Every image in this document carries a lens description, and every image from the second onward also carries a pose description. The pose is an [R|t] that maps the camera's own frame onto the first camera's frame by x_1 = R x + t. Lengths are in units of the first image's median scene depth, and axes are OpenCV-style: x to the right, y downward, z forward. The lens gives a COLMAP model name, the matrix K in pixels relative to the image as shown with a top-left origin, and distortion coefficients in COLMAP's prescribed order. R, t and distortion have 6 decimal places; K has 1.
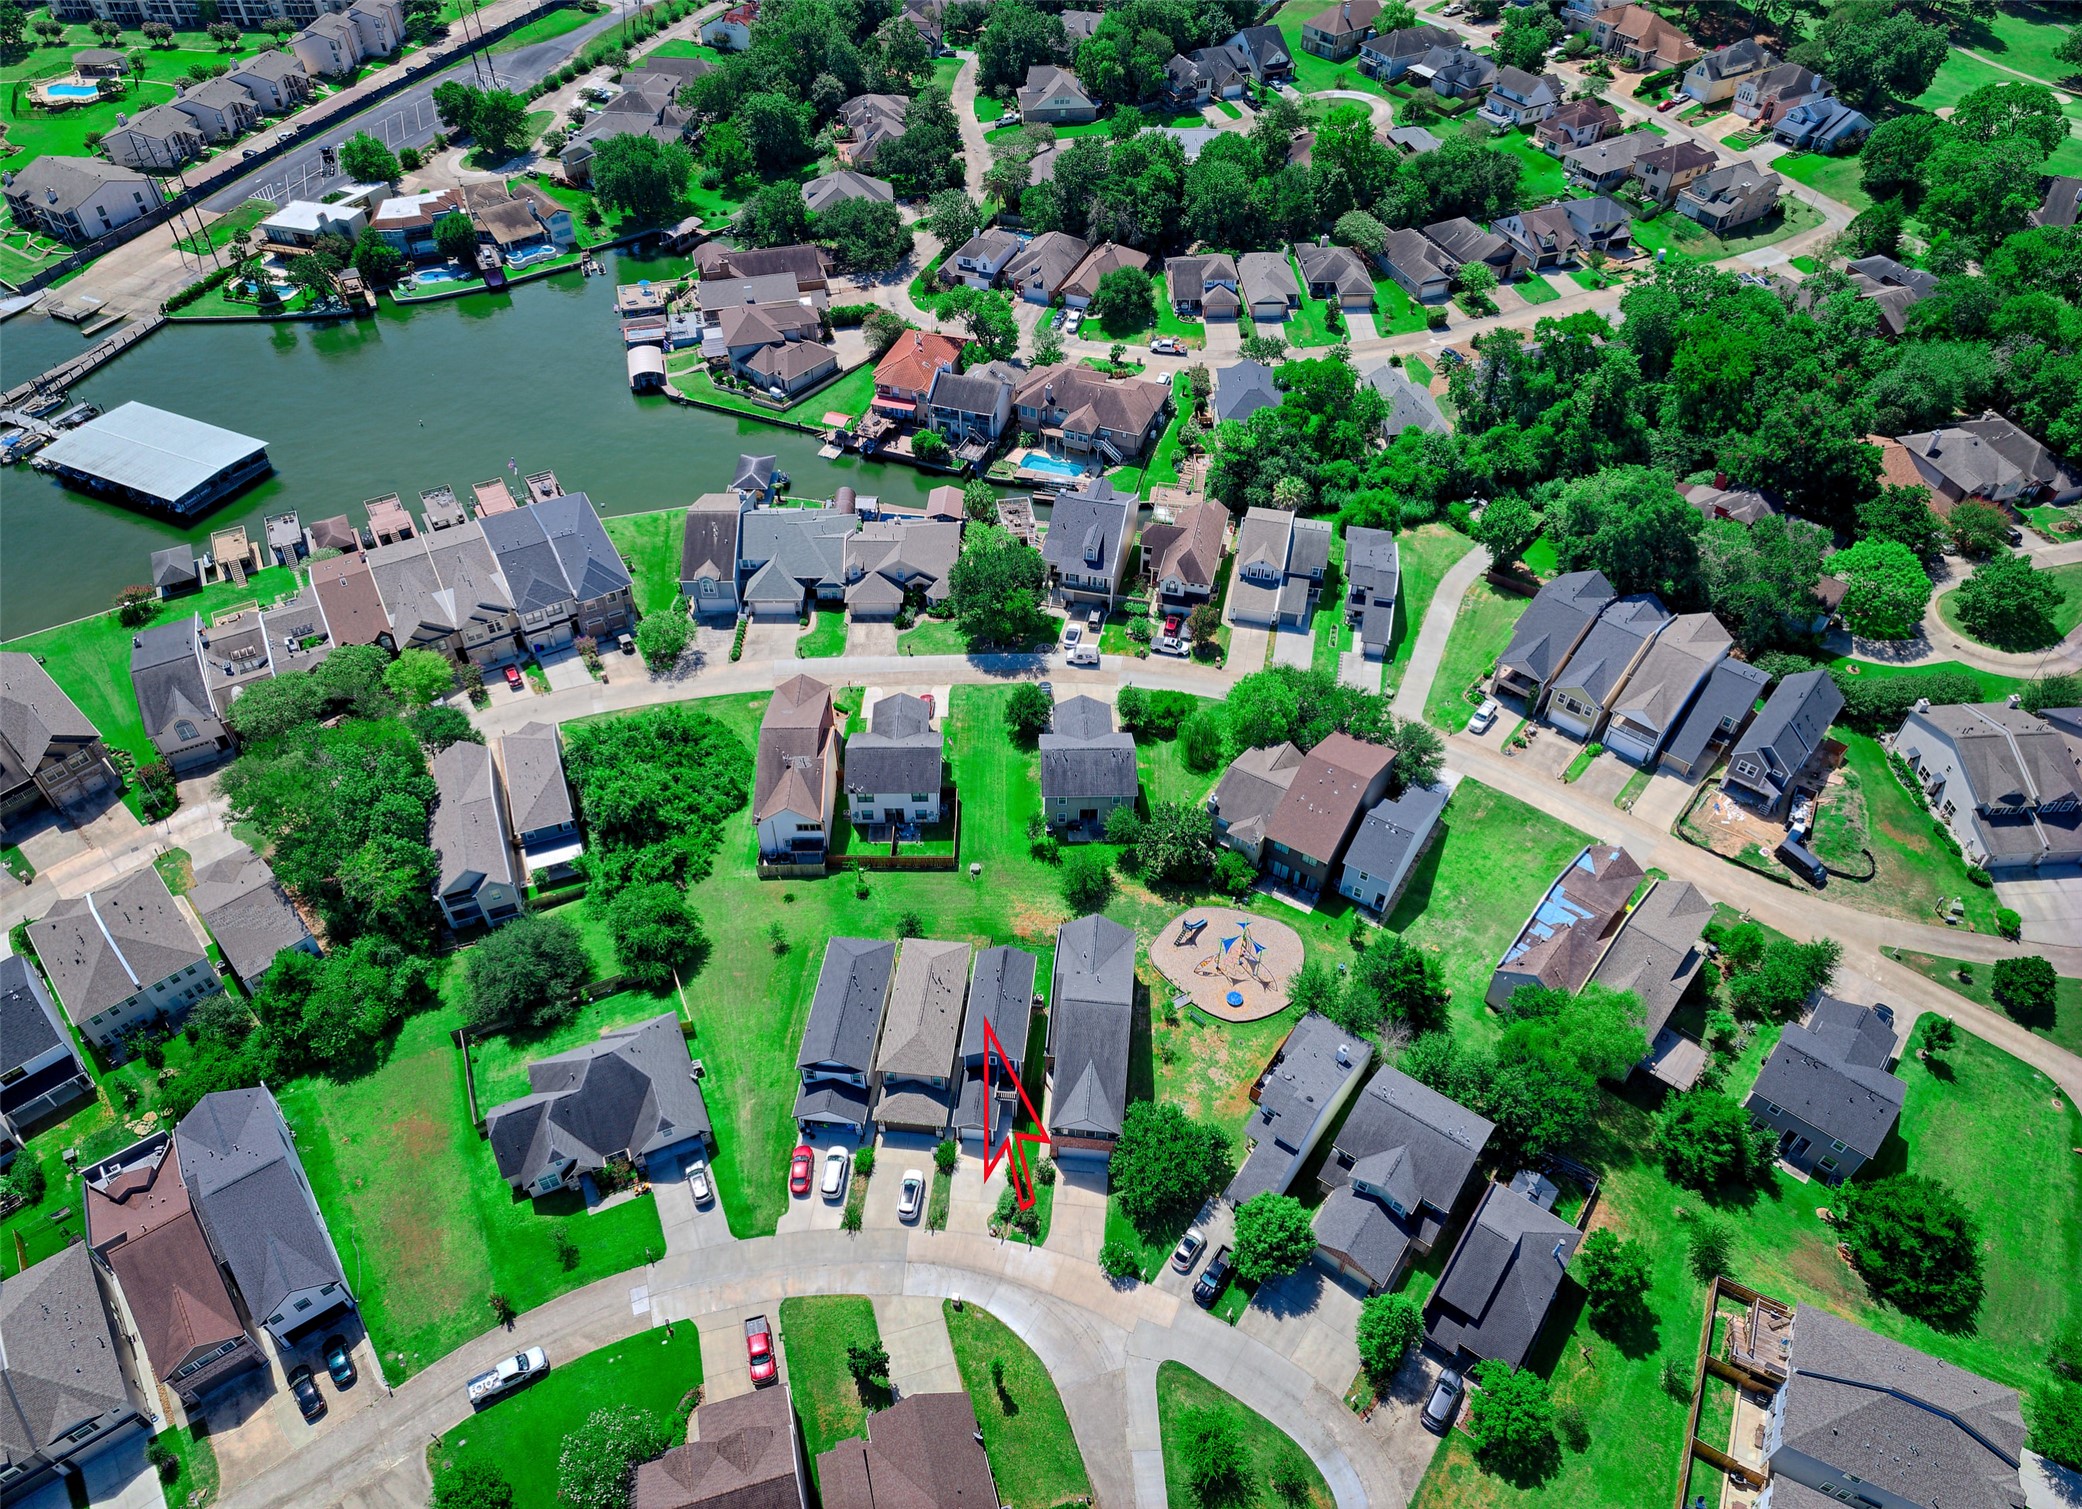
lens RADIAL K [[1376.2, 0, 1041.0], [0, 1376.2, 754.5], [0, 0, 1]] dist [-0.000473, 0.001035]
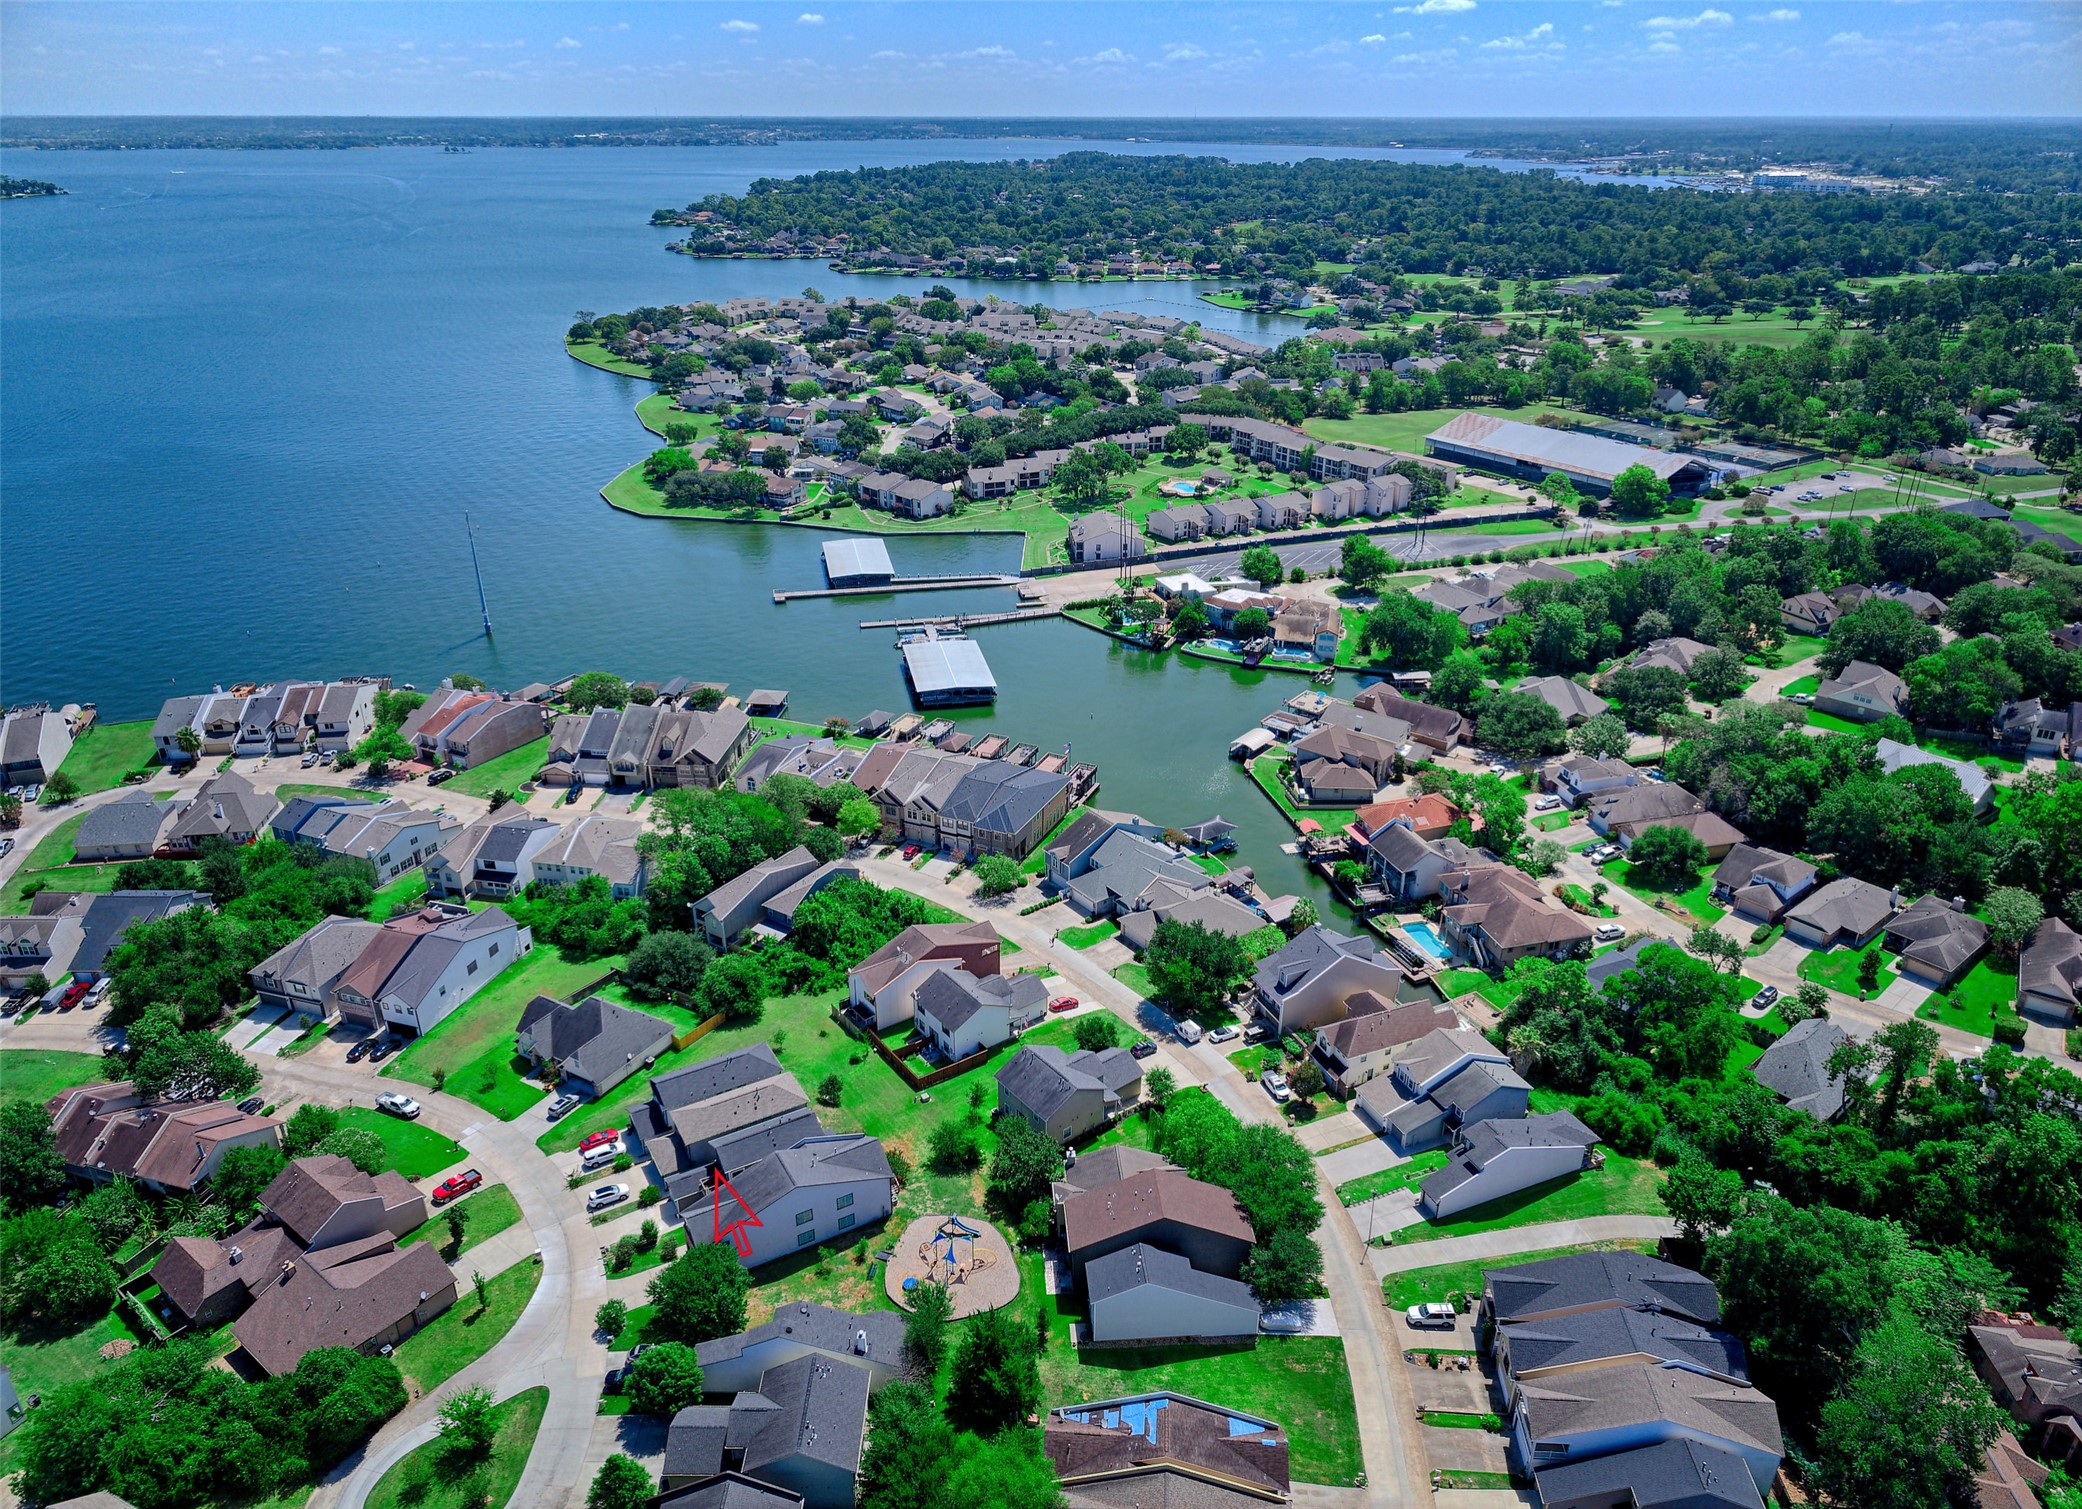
lens RADIAL K [[1376.2, 0, 1041.0], [0, 1376.2, 754.5], [0, 0, 1]] dist [-0.000473, 0.001035]
pose [[0.585924, 0.337193, -0.736881, 0.649089], [-0.563740, 0.822832, -0.071729, -0.108318], [0.582143, 0.457437, 0.672206, 0.116009]]
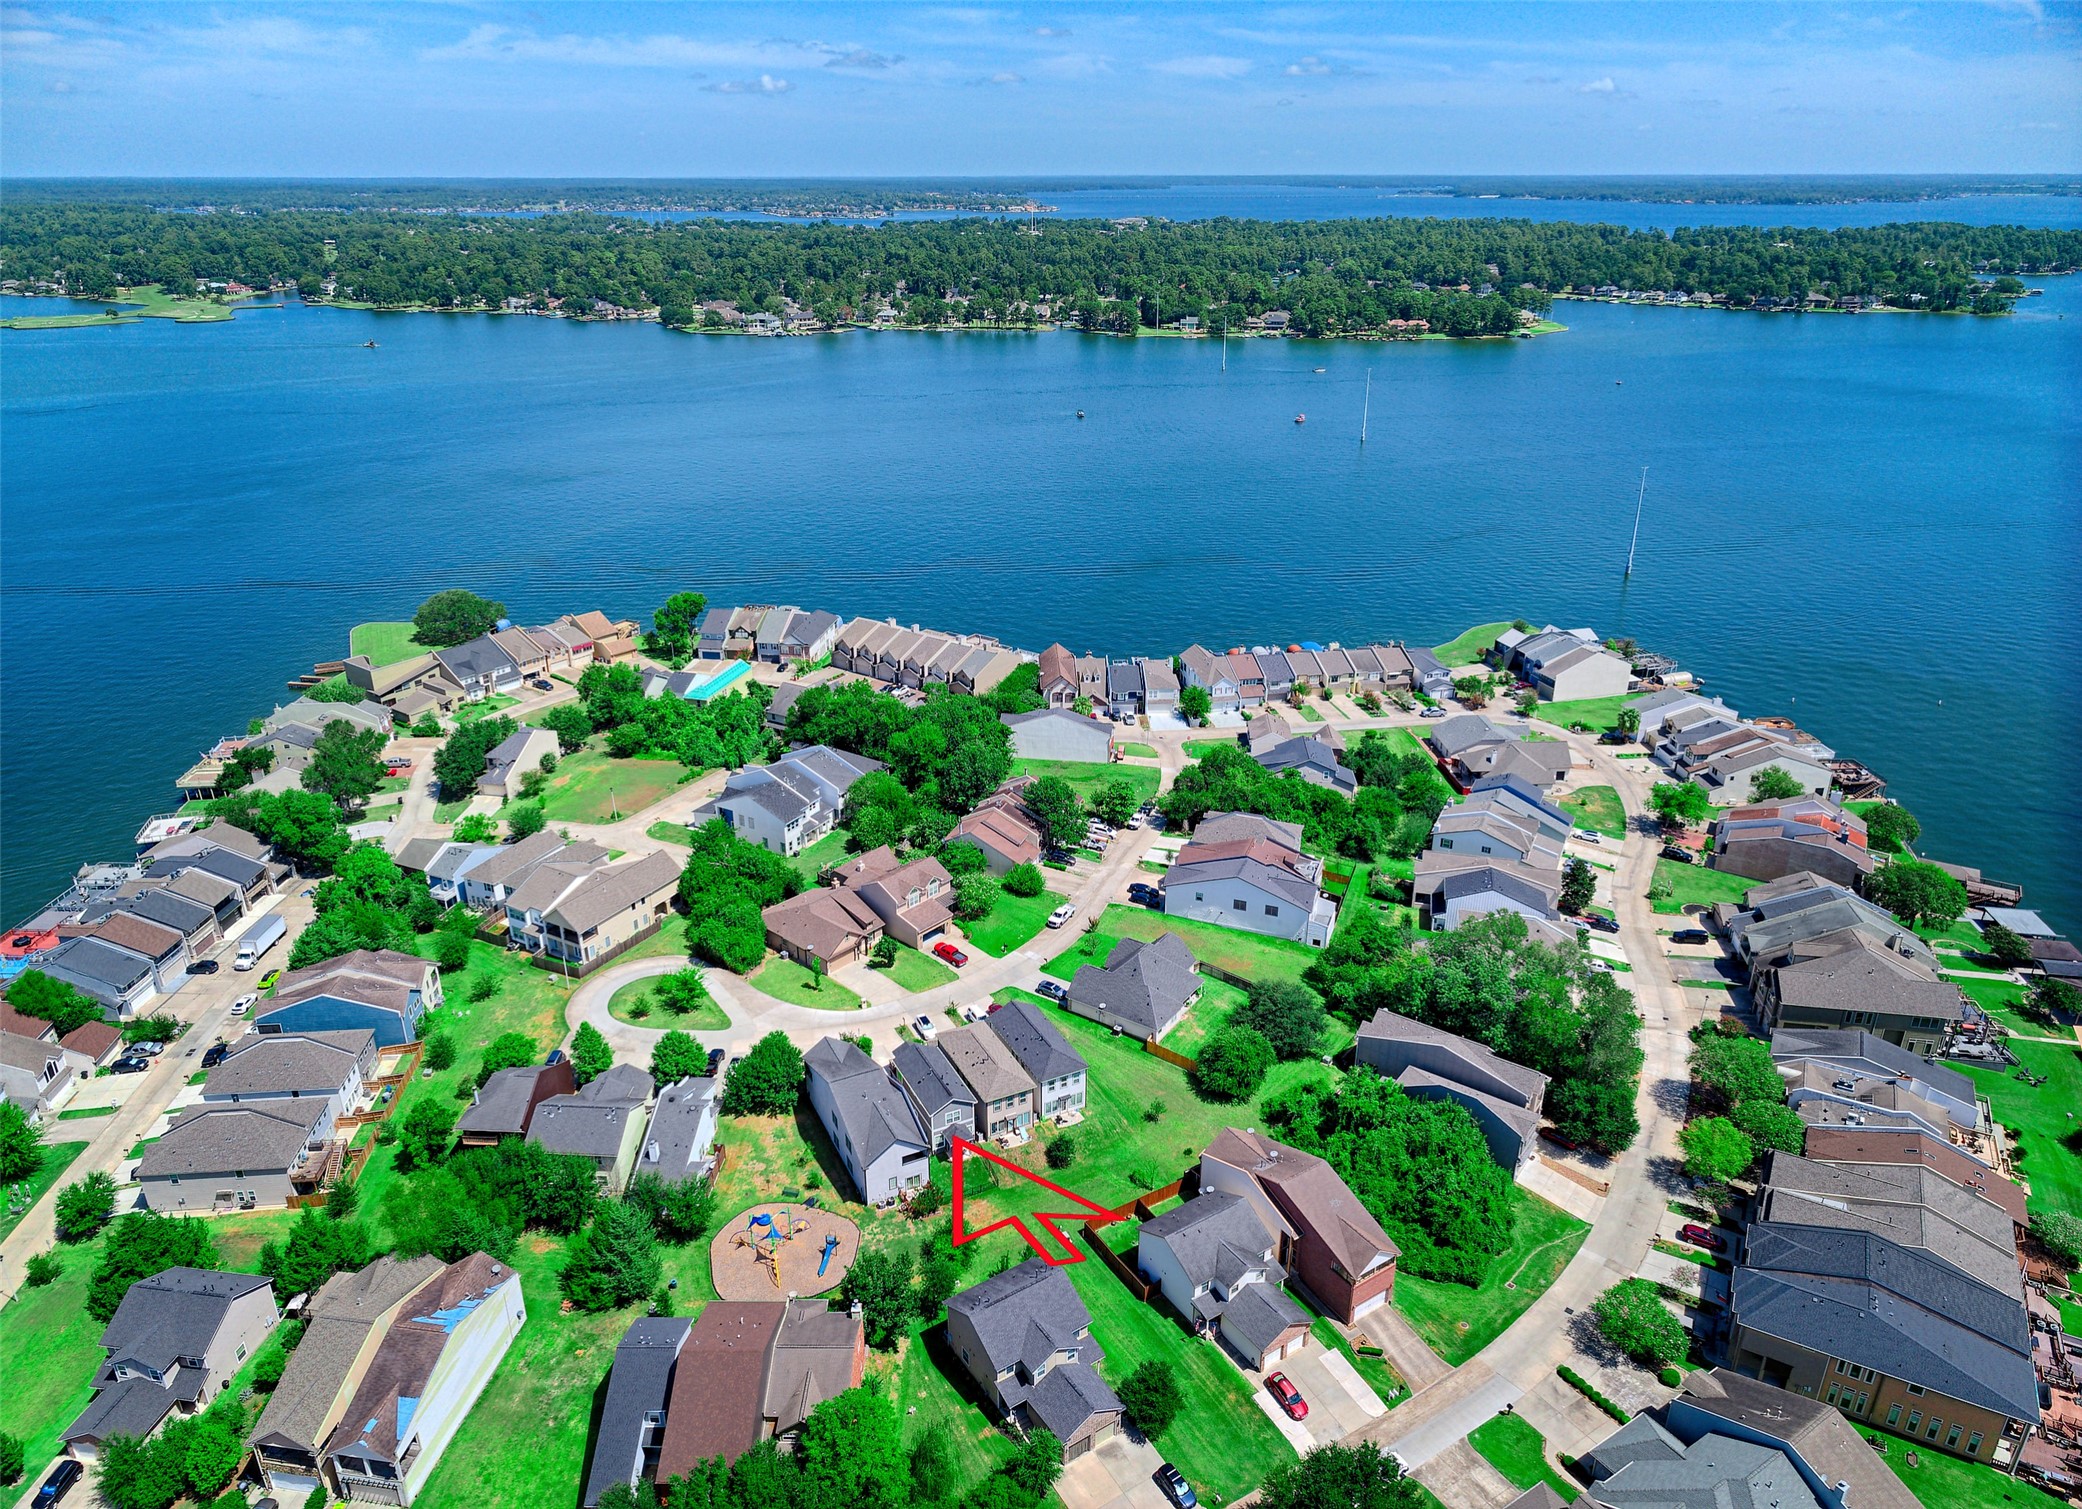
lens RADIAL K [[1376.2, 0, 1041.0], [0, 1376.2, 754.5], [0, 0, 1]] dist [-0.000473, 0.001035]
pose [[-0.852658, 0.200575, -0.482435, 0.309962], [-0.365120, 0.431721, 0.824806, -0.727102], [0.373713, 0.879424, -0.294877, 0.823927]]
